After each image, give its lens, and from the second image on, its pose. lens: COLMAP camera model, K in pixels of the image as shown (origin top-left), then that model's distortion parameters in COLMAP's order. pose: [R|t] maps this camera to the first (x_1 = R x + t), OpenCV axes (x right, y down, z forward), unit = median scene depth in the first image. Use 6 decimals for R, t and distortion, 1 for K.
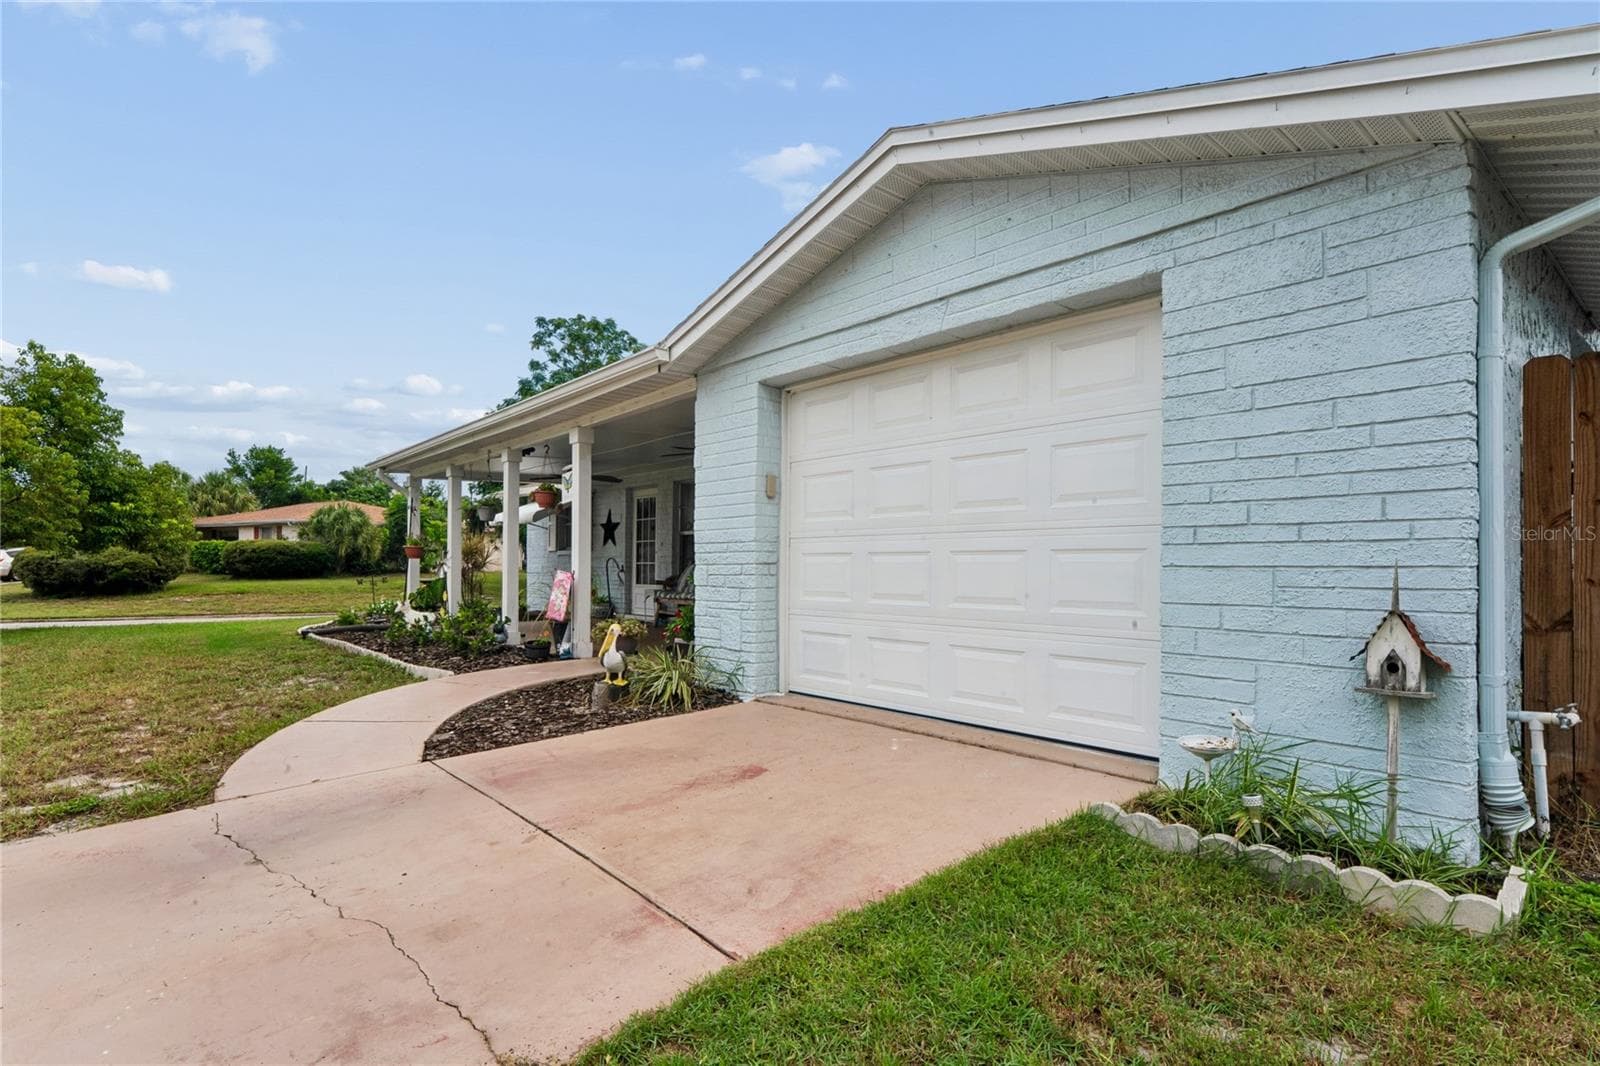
lens RADIAL K [[803.0, 0, 797.1], [0, 803.0, 549.9], [0, 0, 1]] dist [-0.000567, -0.000079]
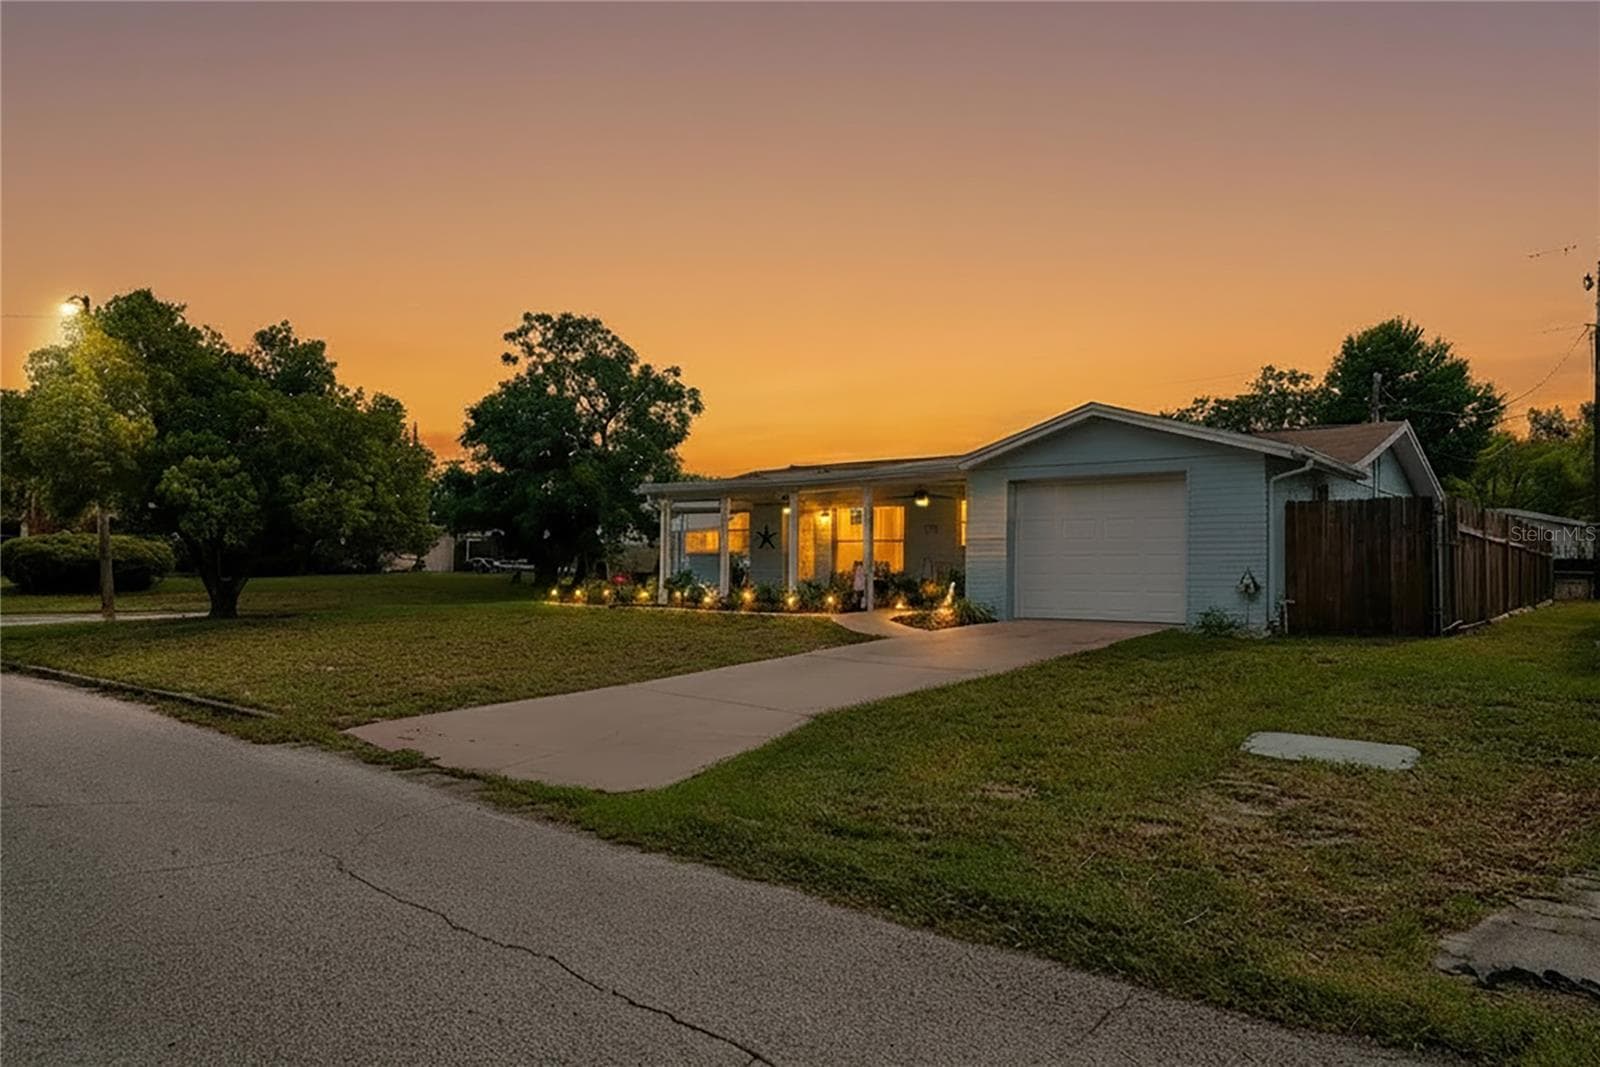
lens RADIAL K [[1057.3, 0, 800.0], [0, 1057.3, 533.5], [0, 0, 1]] dist [-0.001817, -0.000710]
pose [[0.983805, 0.011543, 0.178868, -1.153829], [-0.009137, 0.999856, -0.014270, -0.010300], [-0.179007, 0.012404, 0.983770, -1.825857]]
